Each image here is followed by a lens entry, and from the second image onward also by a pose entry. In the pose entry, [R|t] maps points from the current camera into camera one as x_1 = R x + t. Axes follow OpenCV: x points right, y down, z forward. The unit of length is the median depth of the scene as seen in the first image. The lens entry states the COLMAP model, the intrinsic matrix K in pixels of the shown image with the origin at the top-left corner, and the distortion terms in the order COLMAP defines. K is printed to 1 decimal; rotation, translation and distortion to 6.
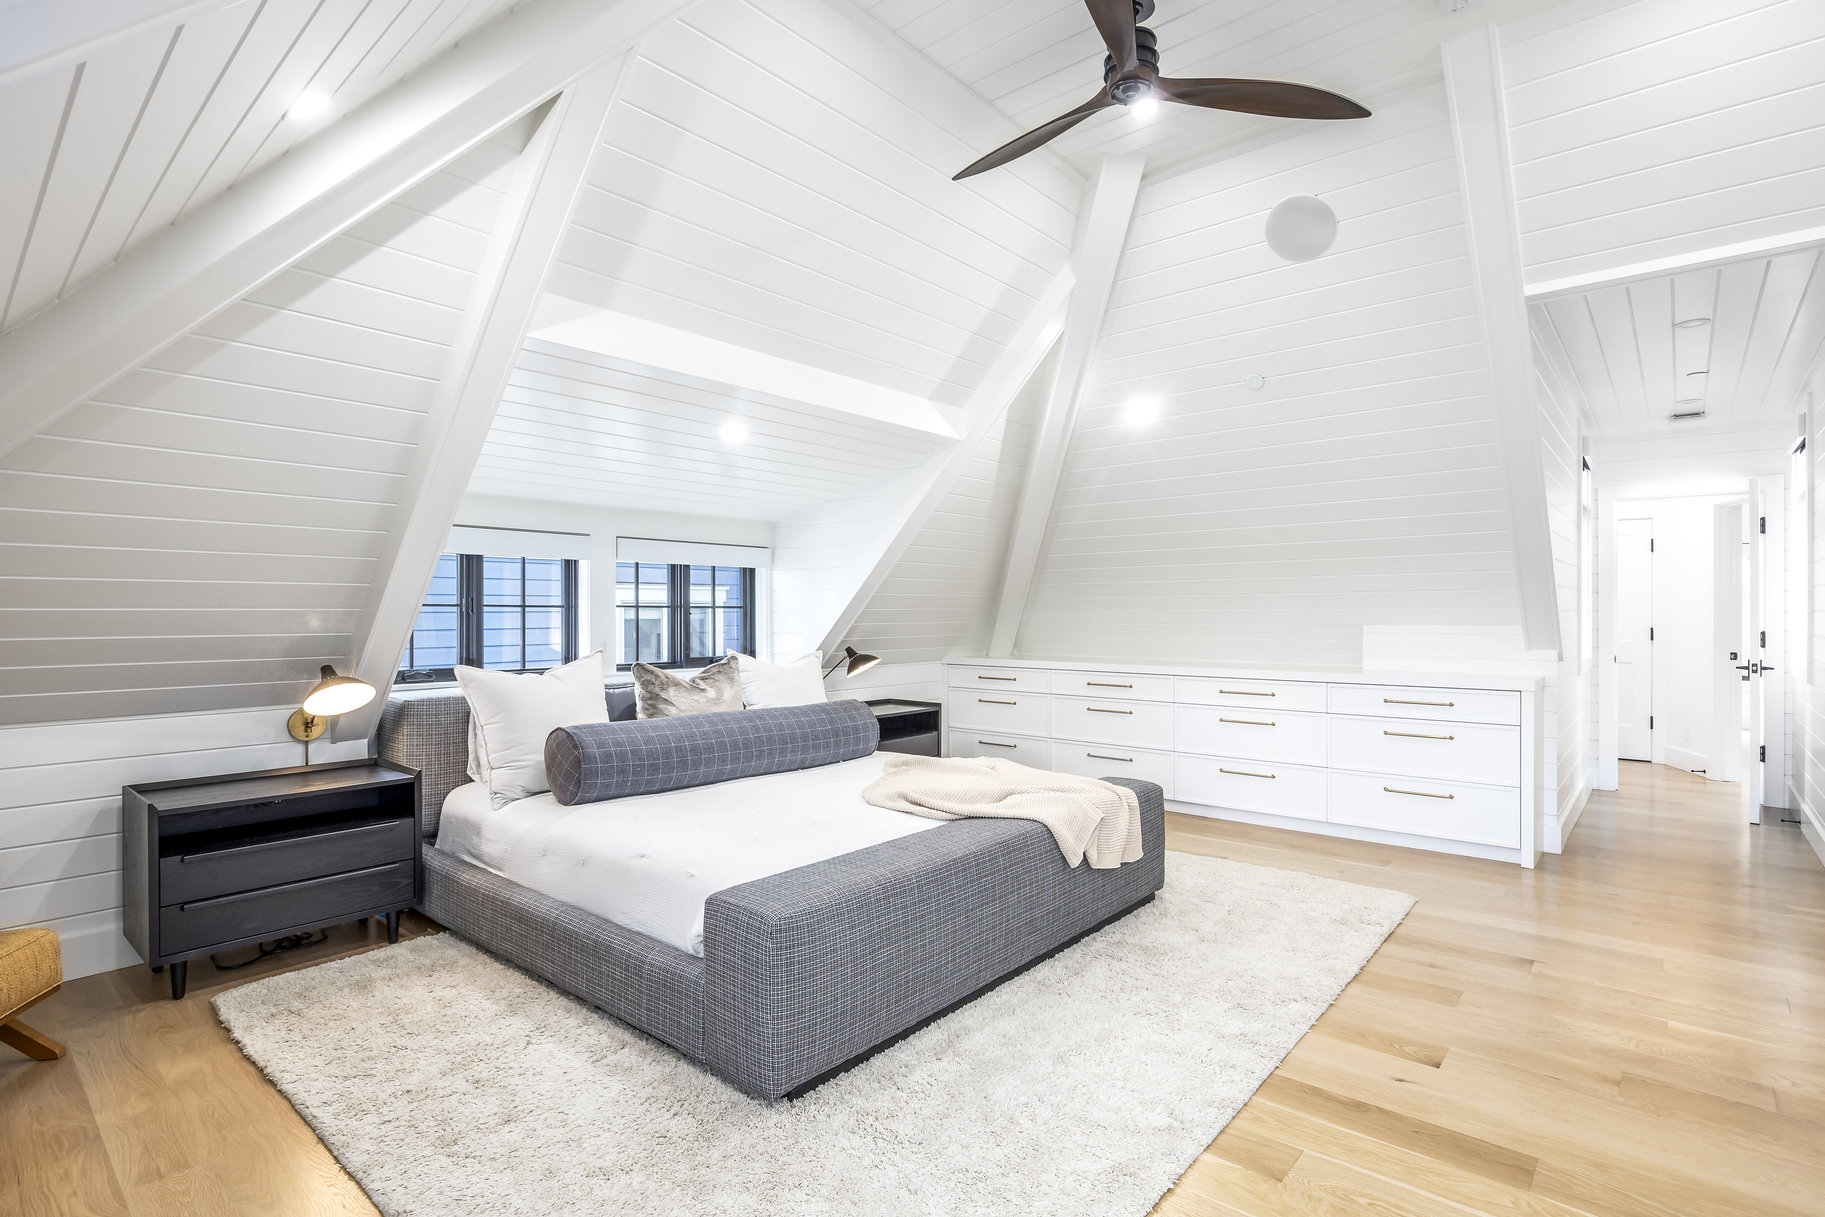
lens RADIAL K [[895.3, 0, 928.9], [0, 895.3, 610.2], [0, 0, 1]] dist [0.003013, 0.000306]
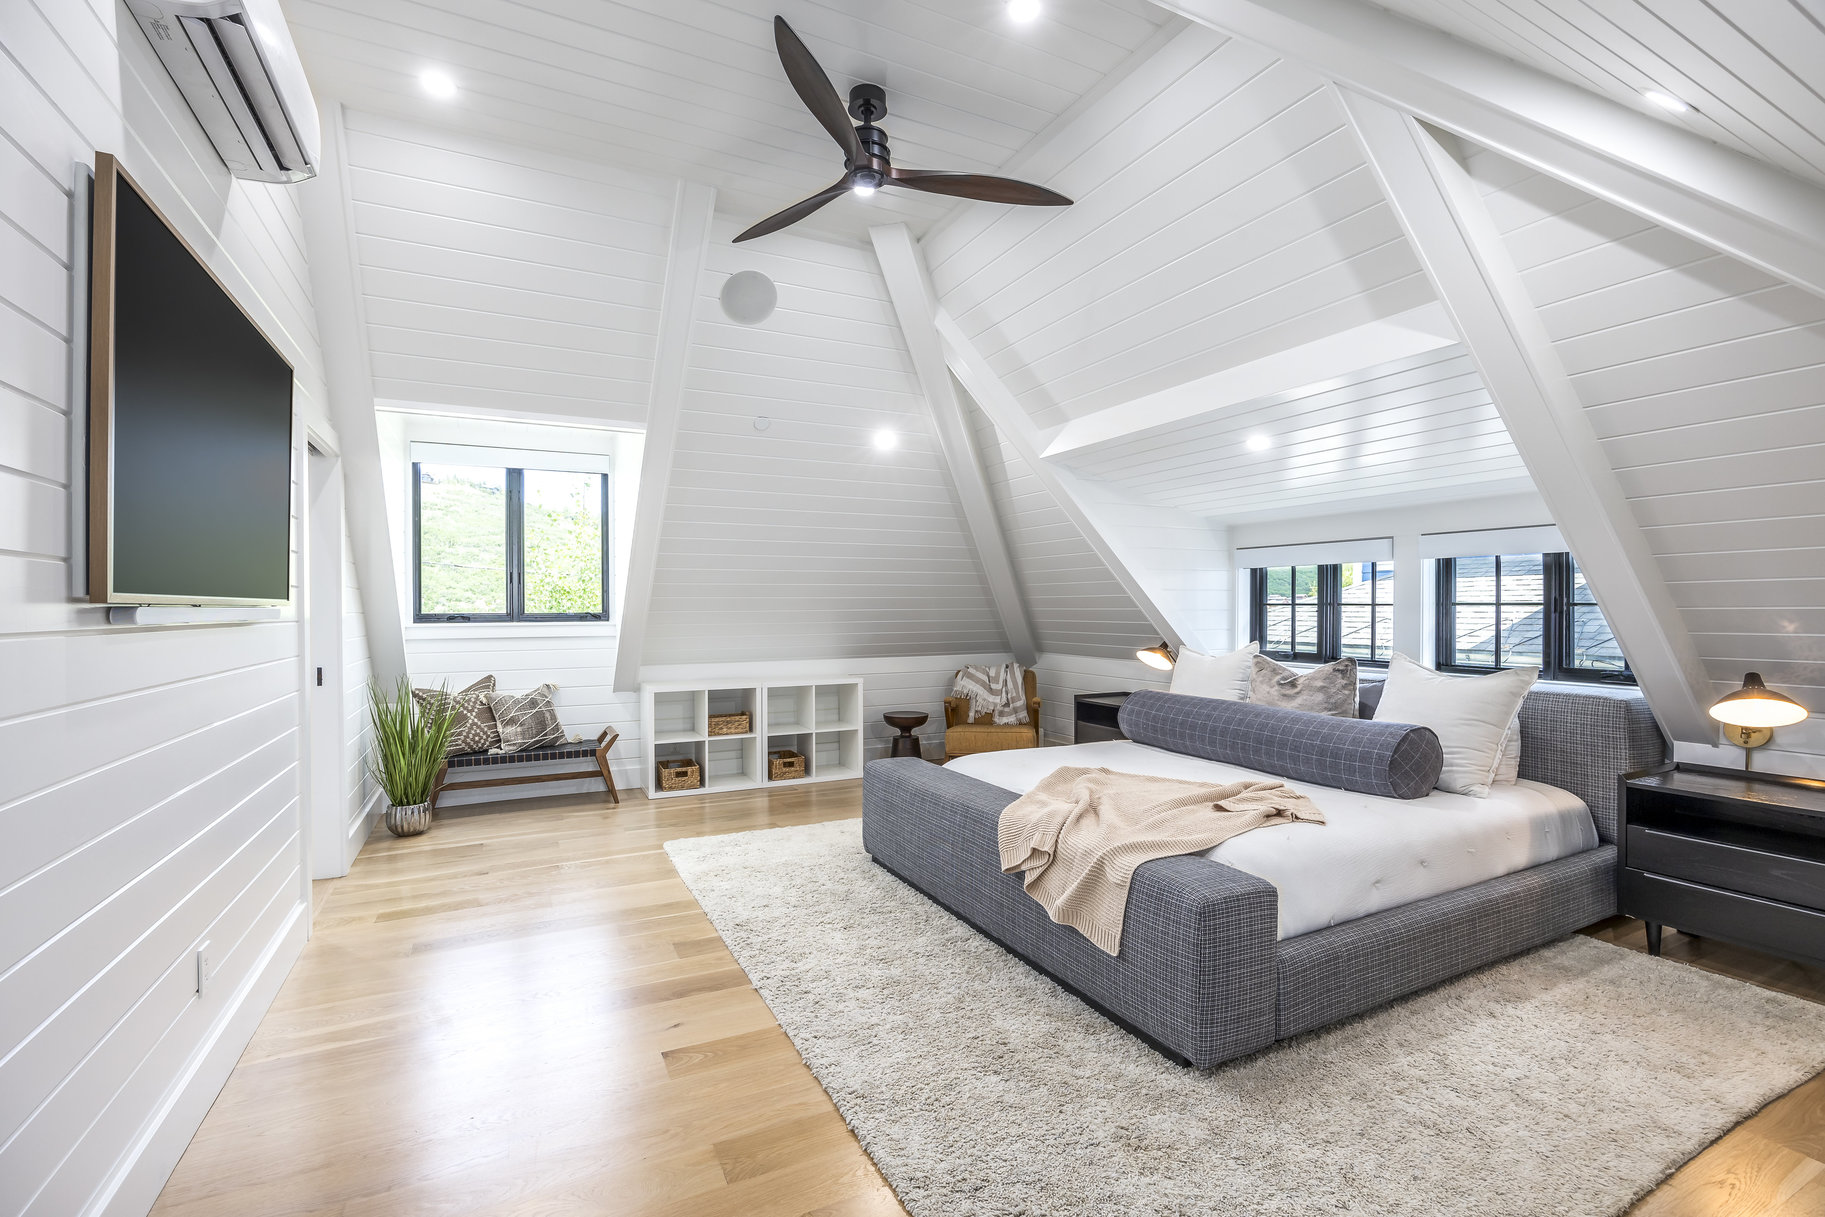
lens RADIAL K [[791.0, 0, 922.6], [0, 791.0, 607.6], [0, 0, 1]] dist [-0.001017, -0.000087]
pose [[-0.375614, -0.005843, -0.926758, 0.830657], [0.001759, 0.999974, -0.007017, 0.005136], [0.926774, -0.004266, -0.375594, 1.036126]]
